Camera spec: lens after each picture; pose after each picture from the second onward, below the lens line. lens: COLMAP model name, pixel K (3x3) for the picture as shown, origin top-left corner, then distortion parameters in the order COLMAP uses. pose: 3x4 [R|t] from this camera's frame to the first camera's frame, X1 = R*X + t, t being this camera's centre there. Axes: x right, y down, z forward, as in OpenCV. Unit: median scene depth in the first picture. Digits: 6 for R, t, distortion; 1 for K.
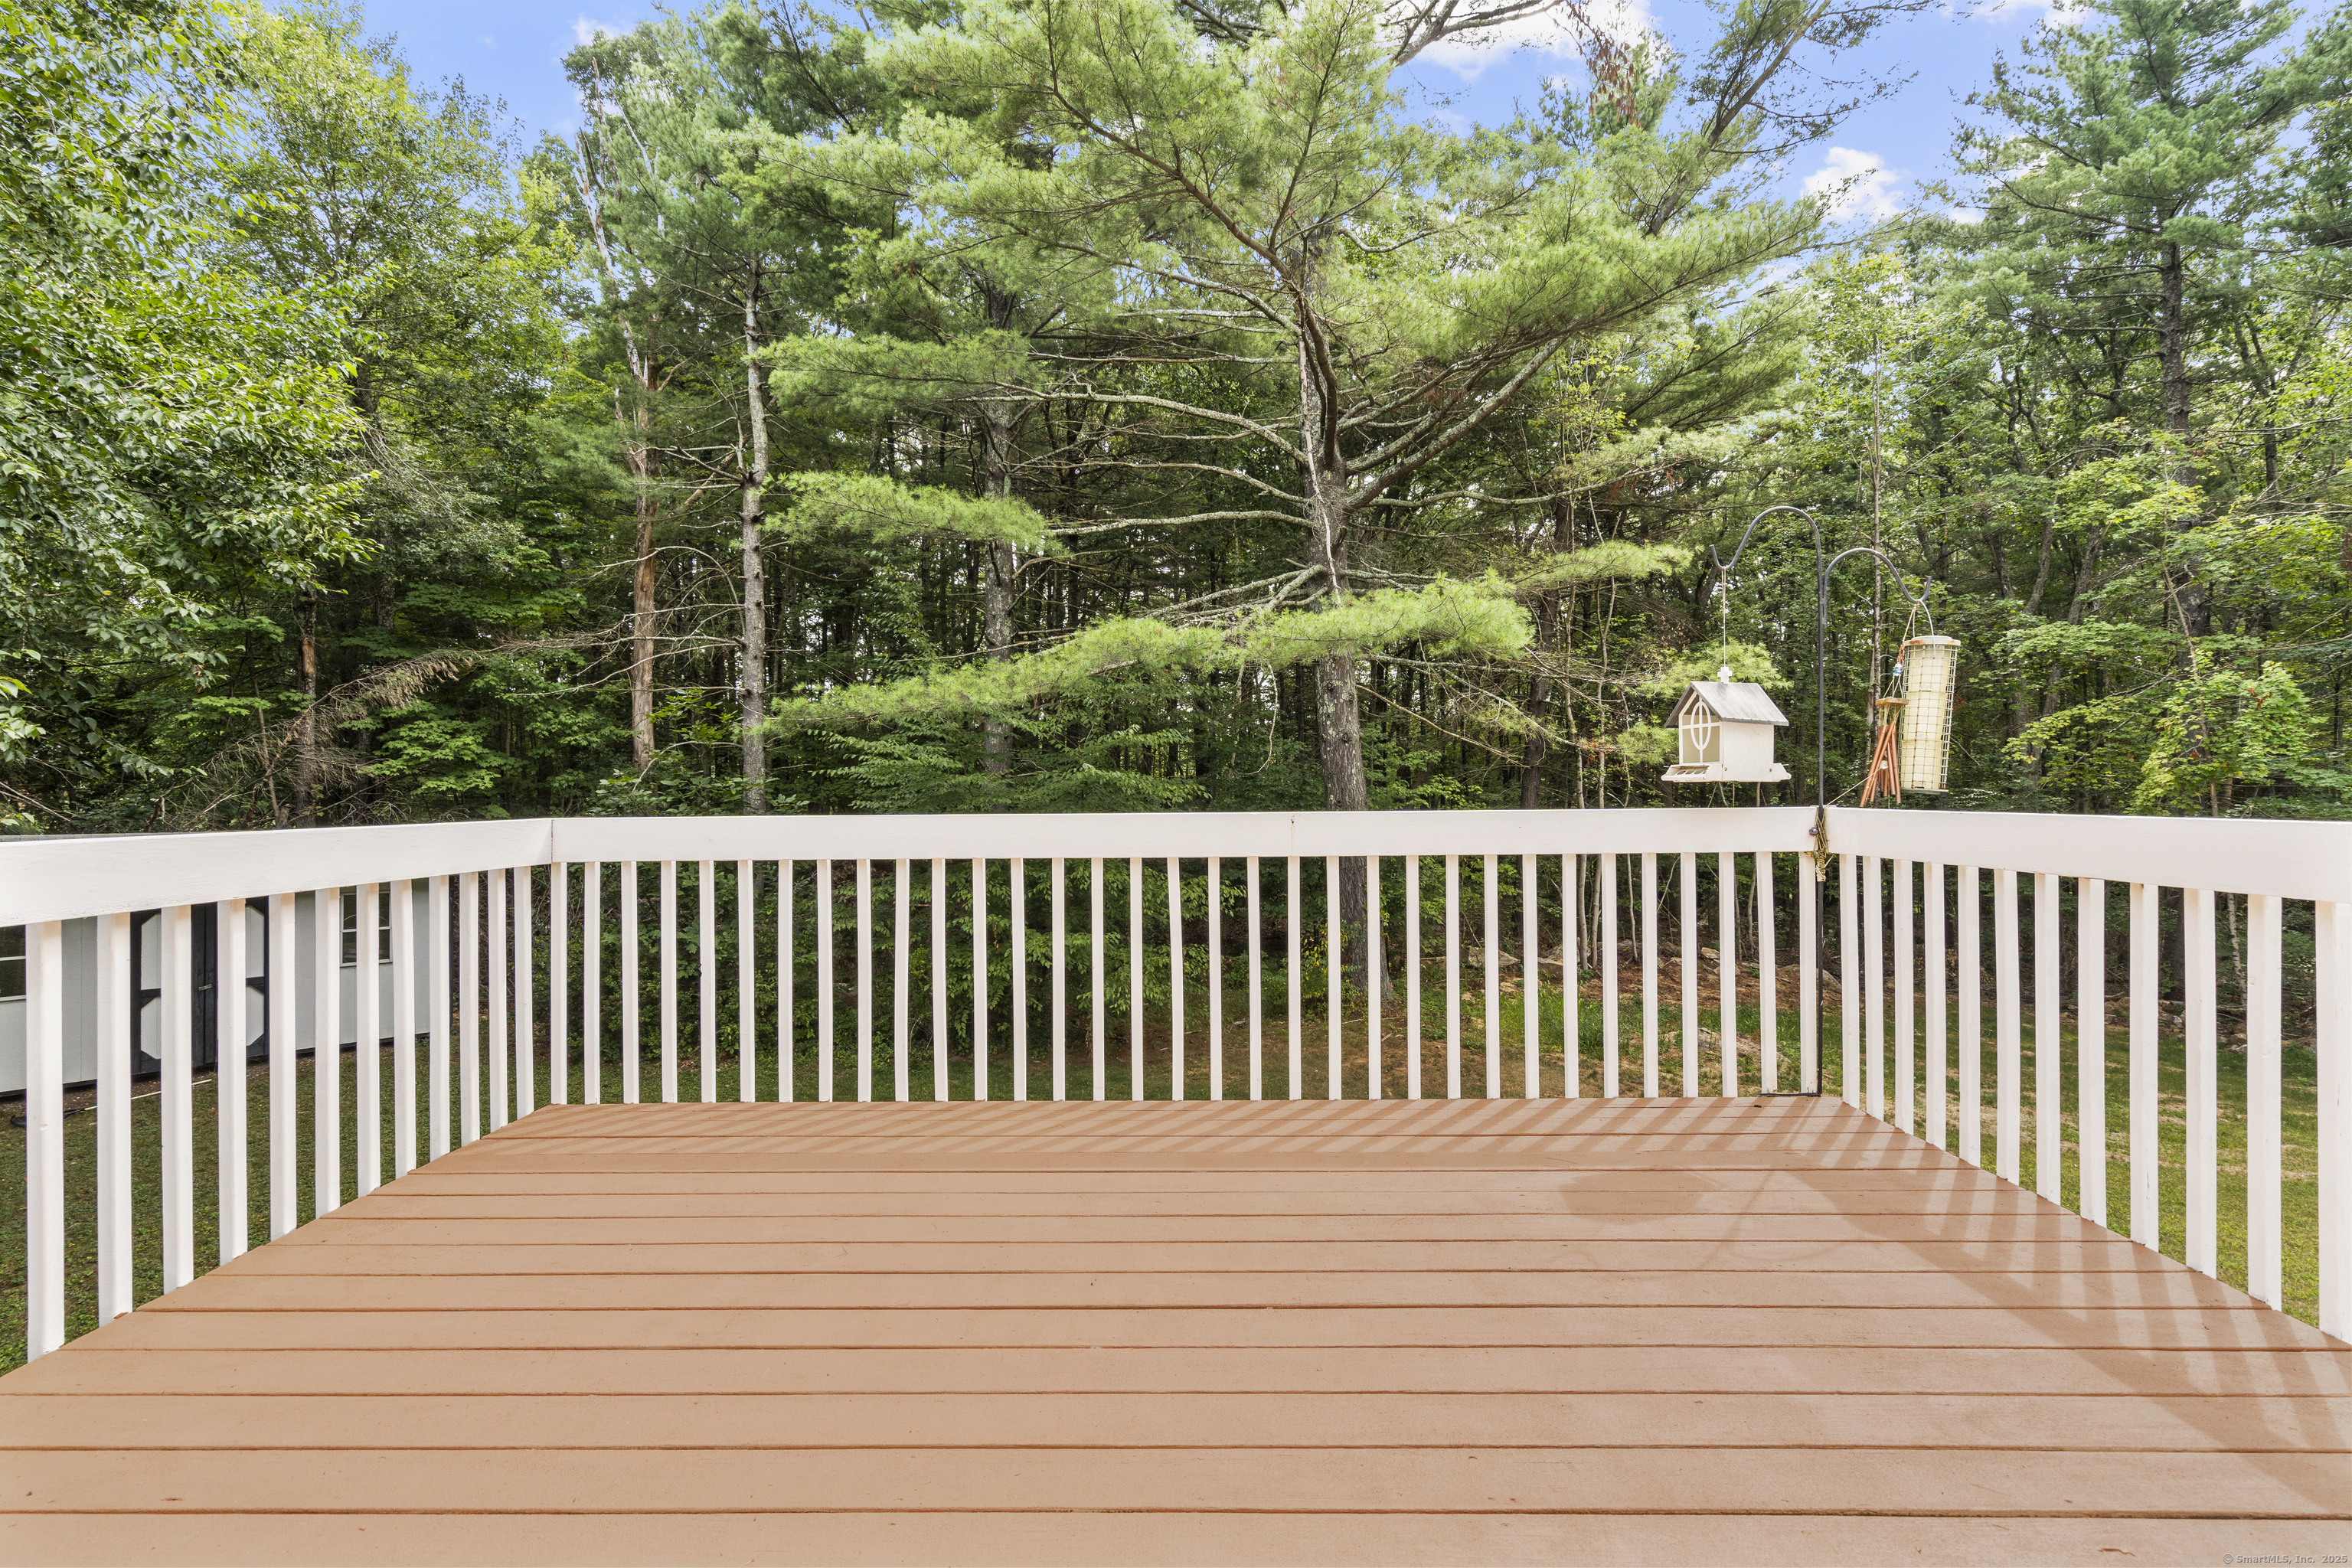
lens RADIAL K [[1058.8, 0, 1184.1], [0, 1058.8, 783.2], [0, 0, 1]] dist [-0.004105, 0.002255]
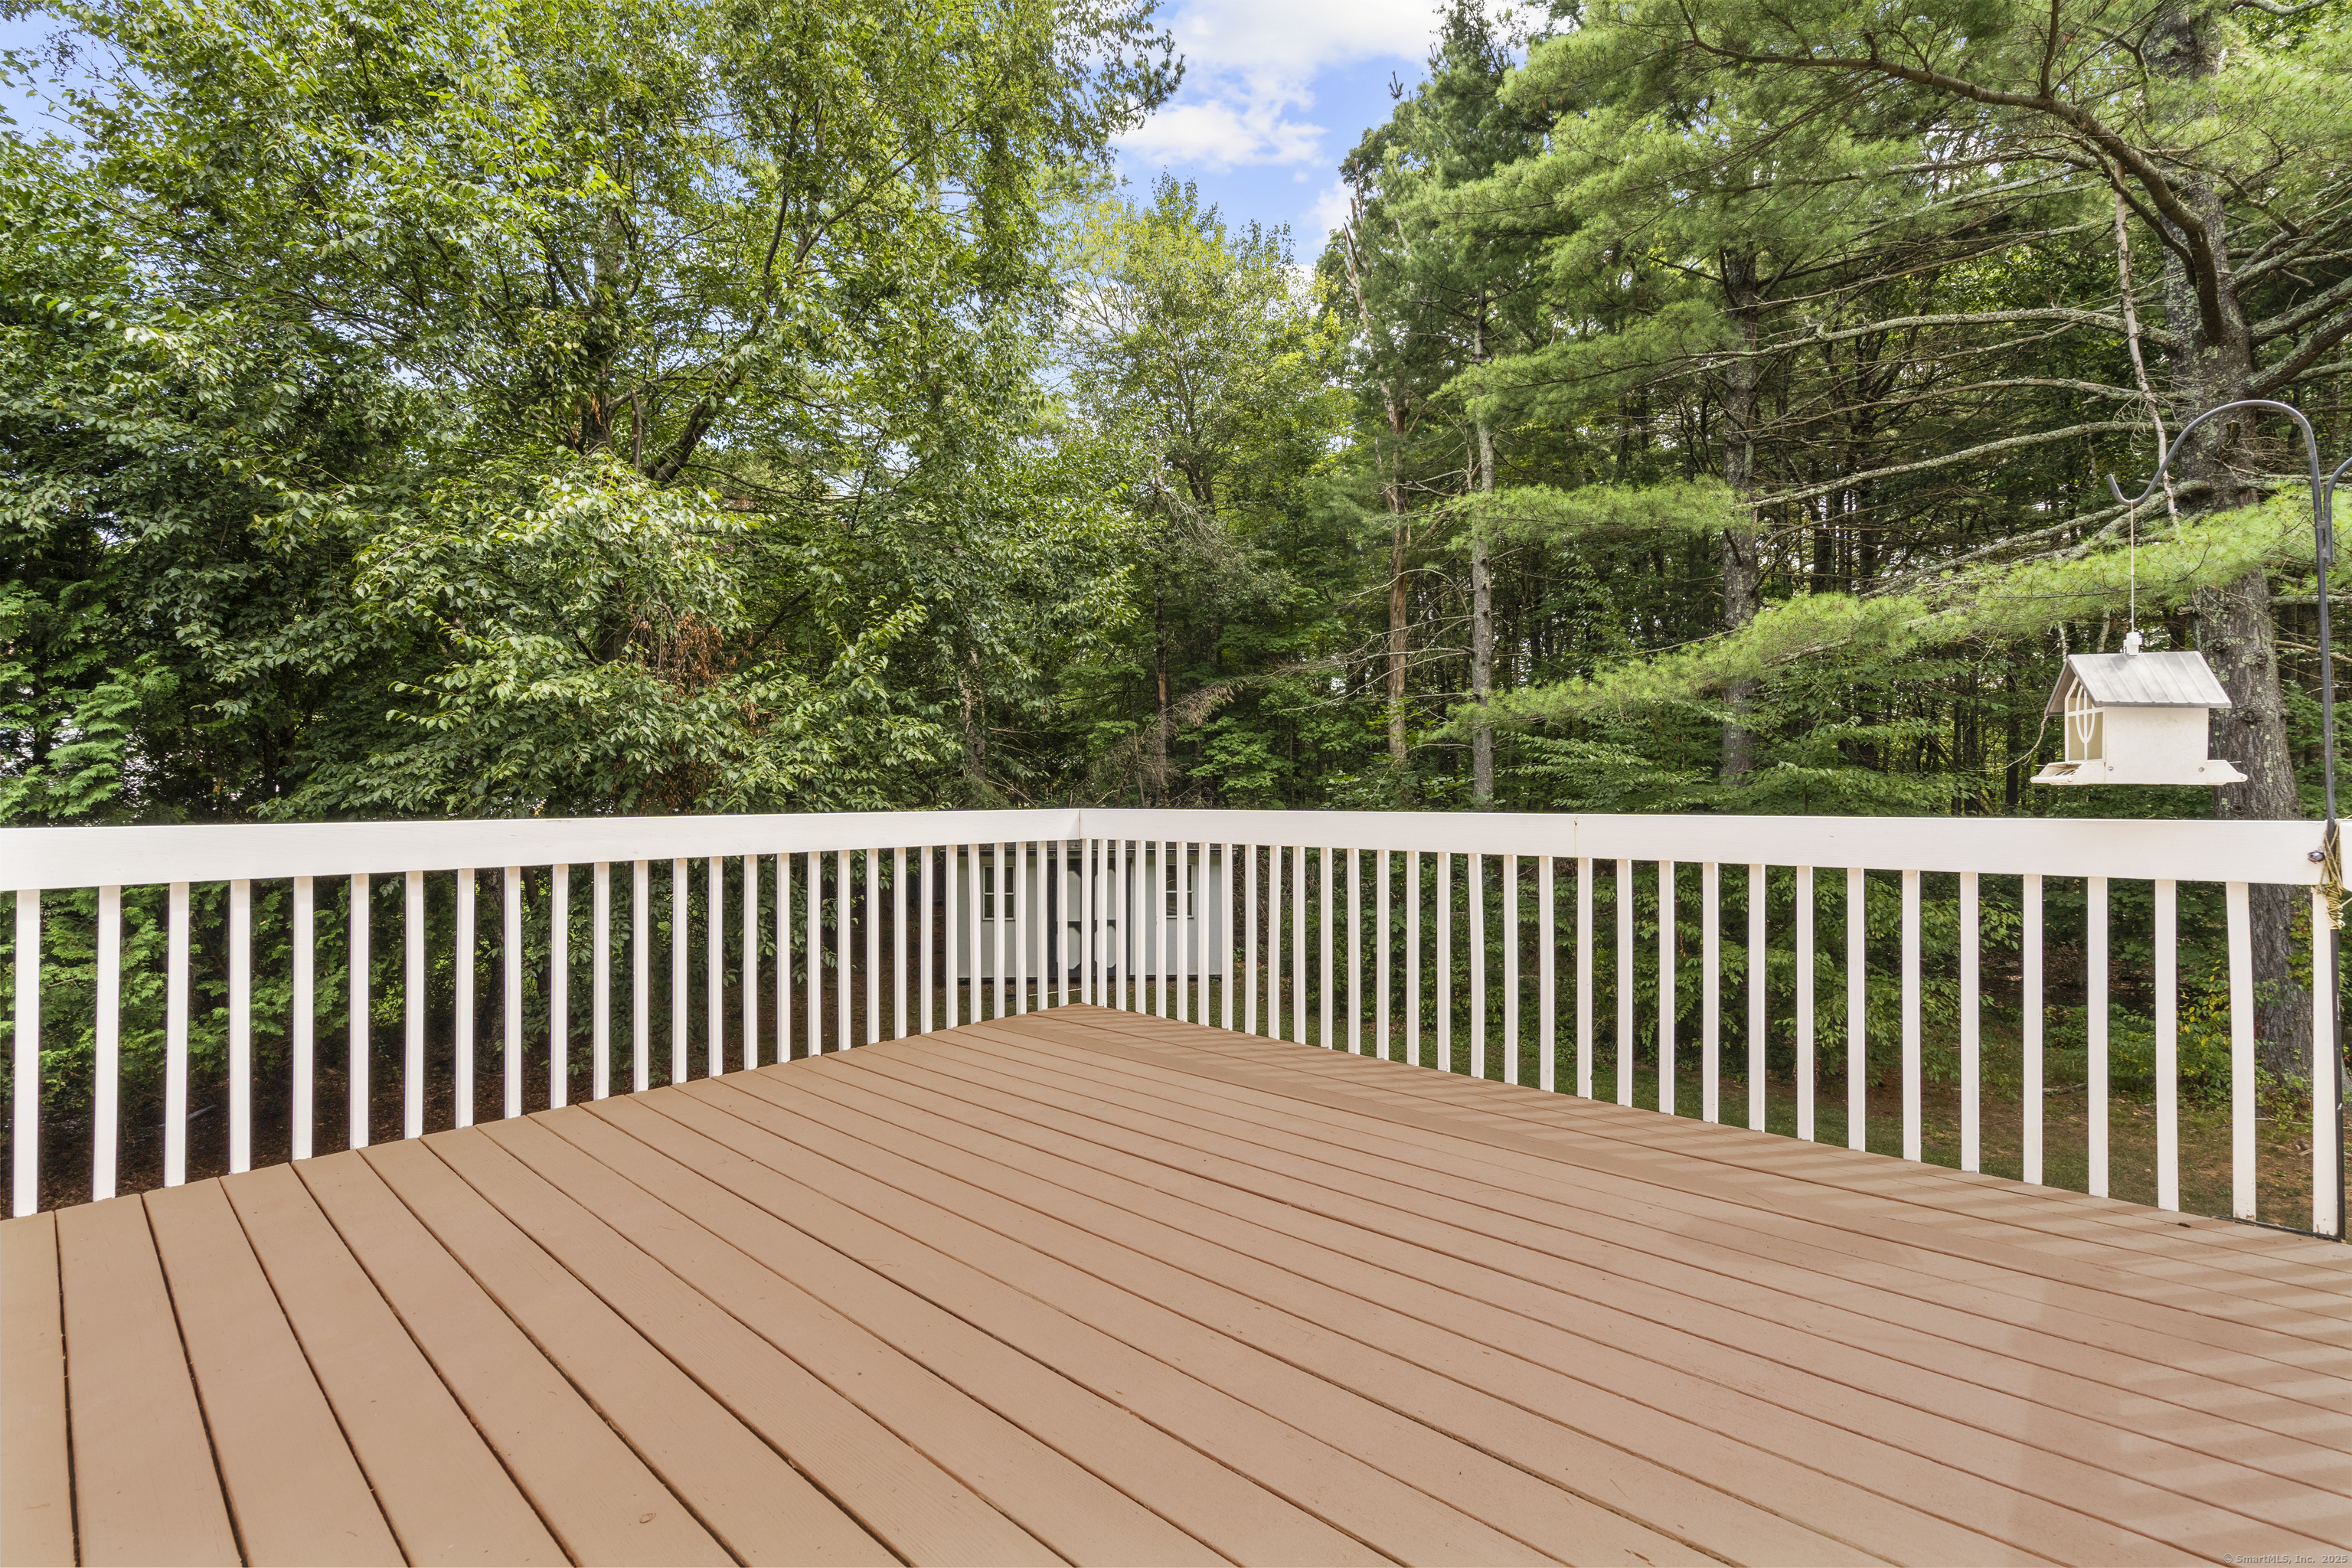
lens RADIAL K [[1058.8, 0, 1183.1], [0, 1058.8, 794.0], [0, 0, 1]] dist [-0.004105, 0.002255]
pose [[0.749579, 0.007476, -0.661873, 0.111904], [0.000572, 0.999929, 0.011943, -0.000989], [0.661915, -0.009331, 0.749521, -0.002804]]
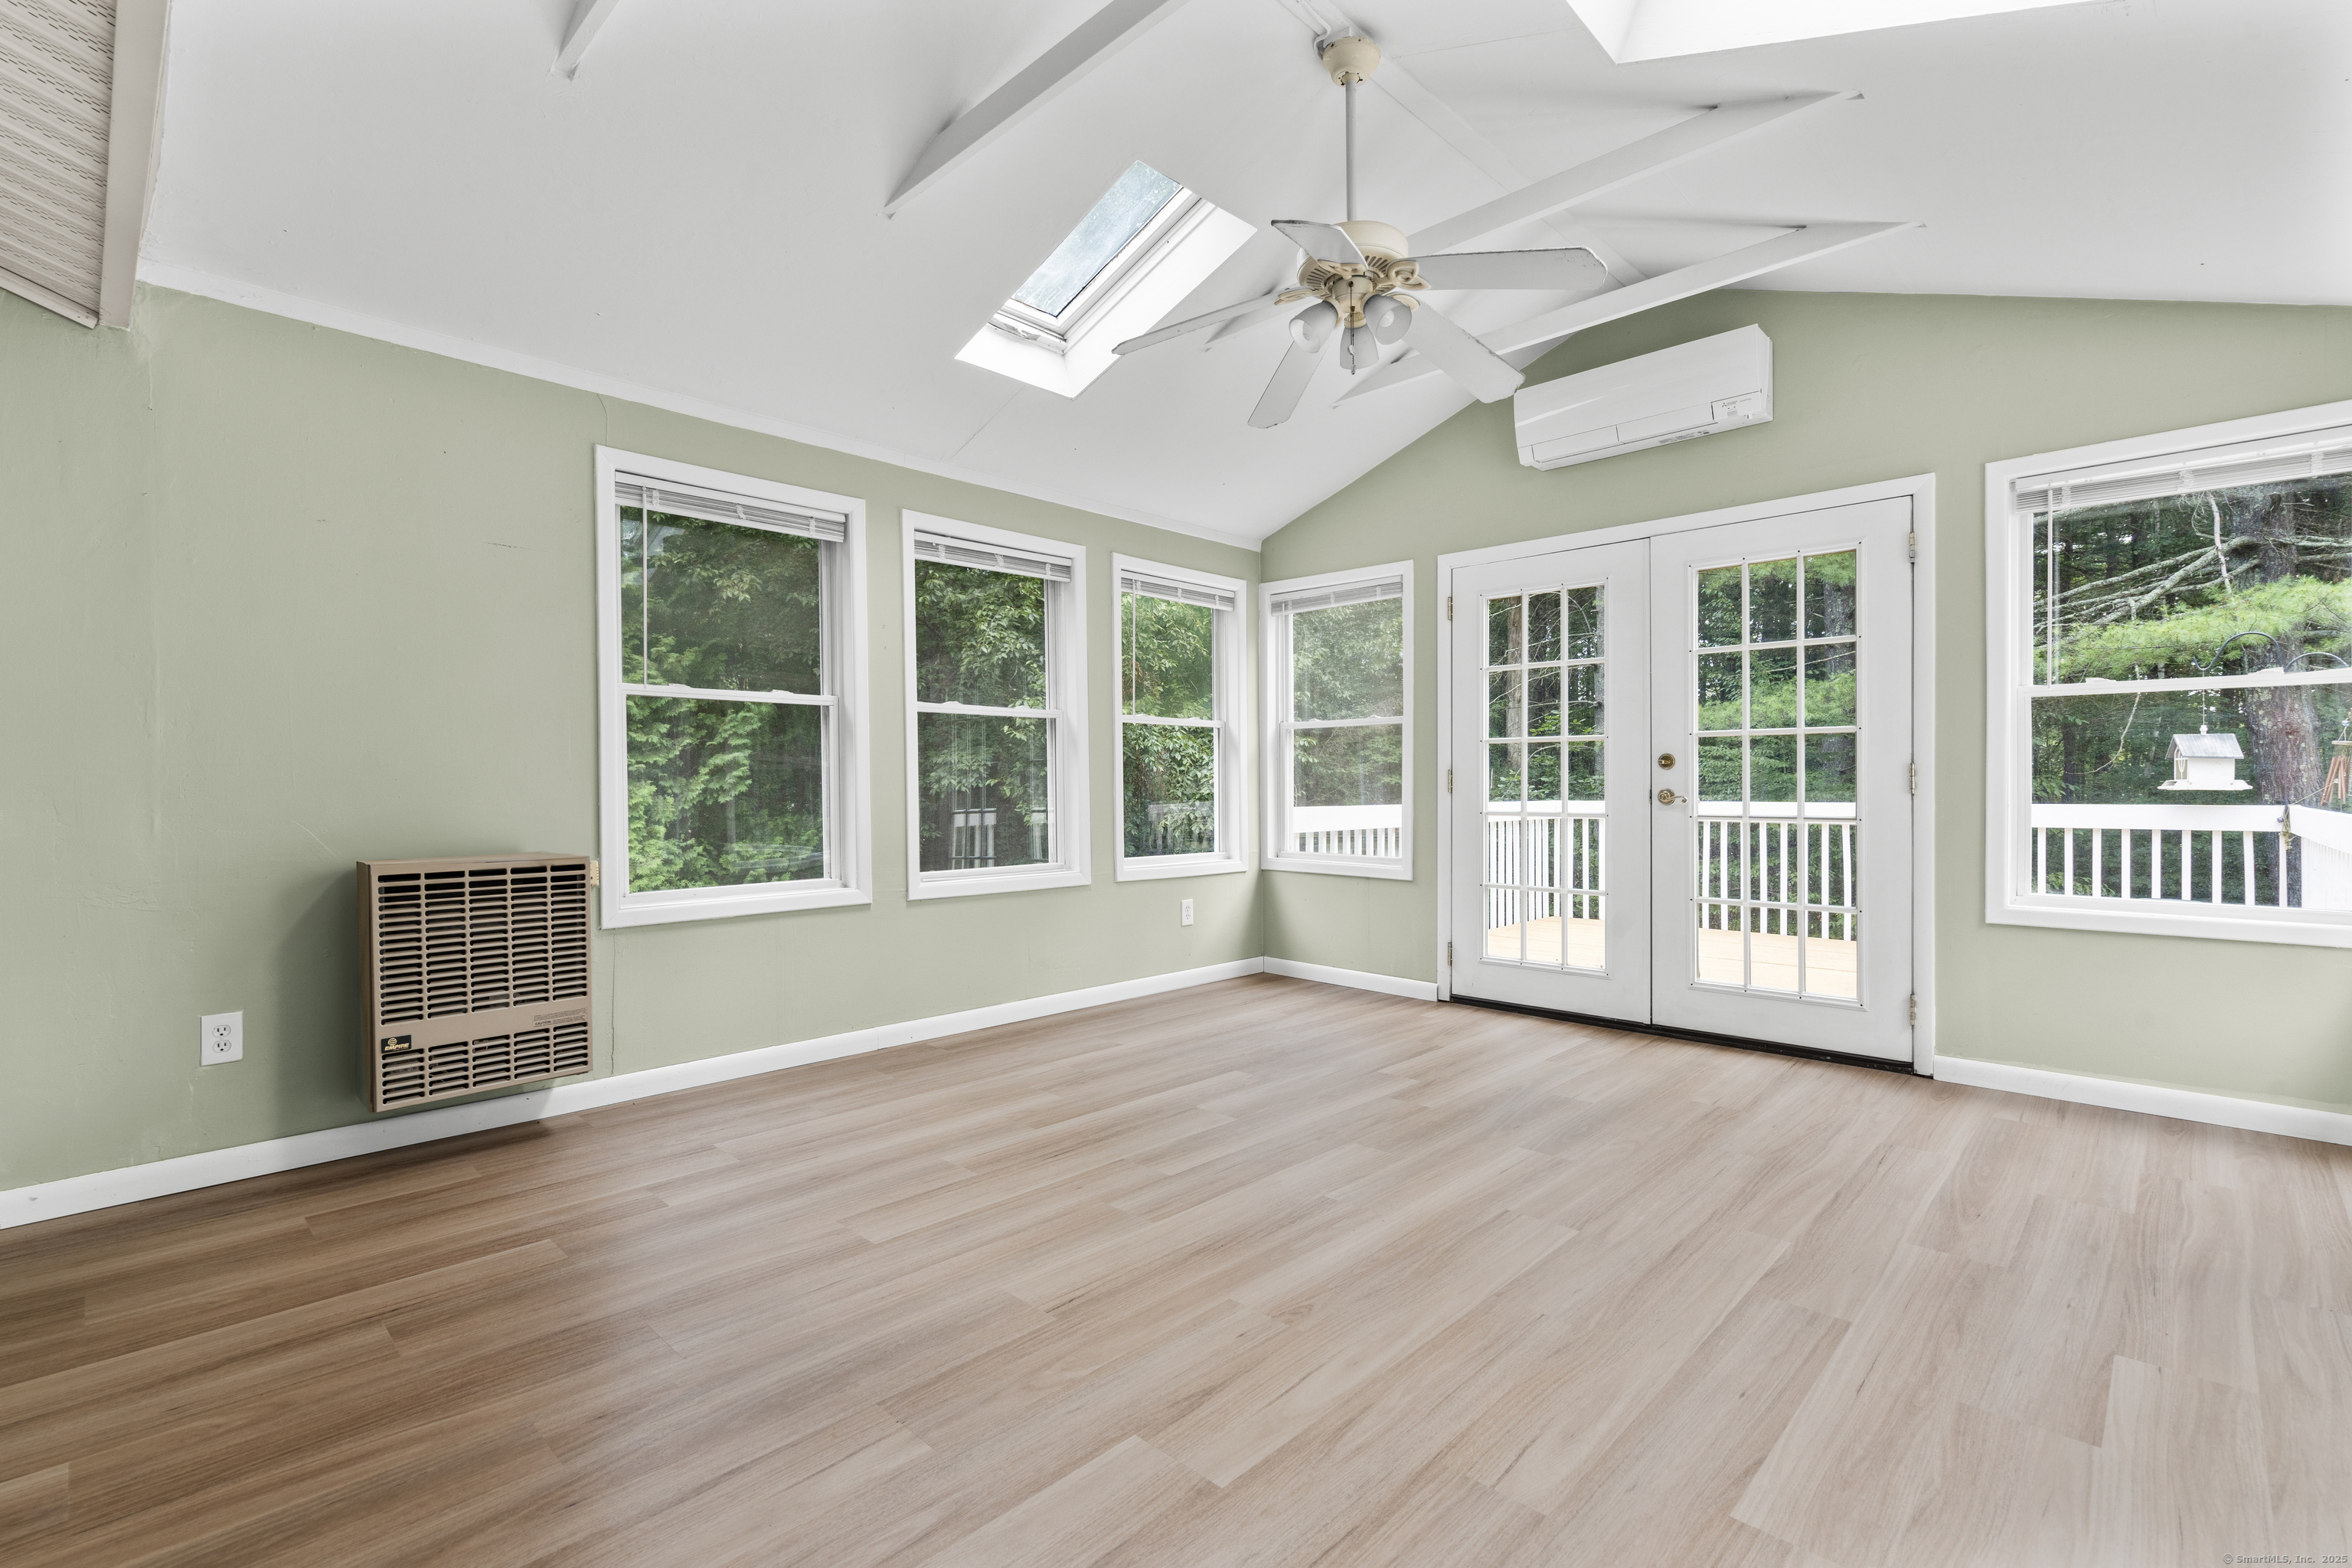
lens RADIAL K [[1058.8, 0, 1184.3], [0, 1058.8, 786.3], [0, 0, 1]] dist [-0.004105, 0.002255]
pose [[0.732050, 0.008249, -0.681201, 0.104417], [-0.001688, 0.999946, 0.010295, -0.005206], [0.681249, -0.006387, 0.732024, -0.324011]]
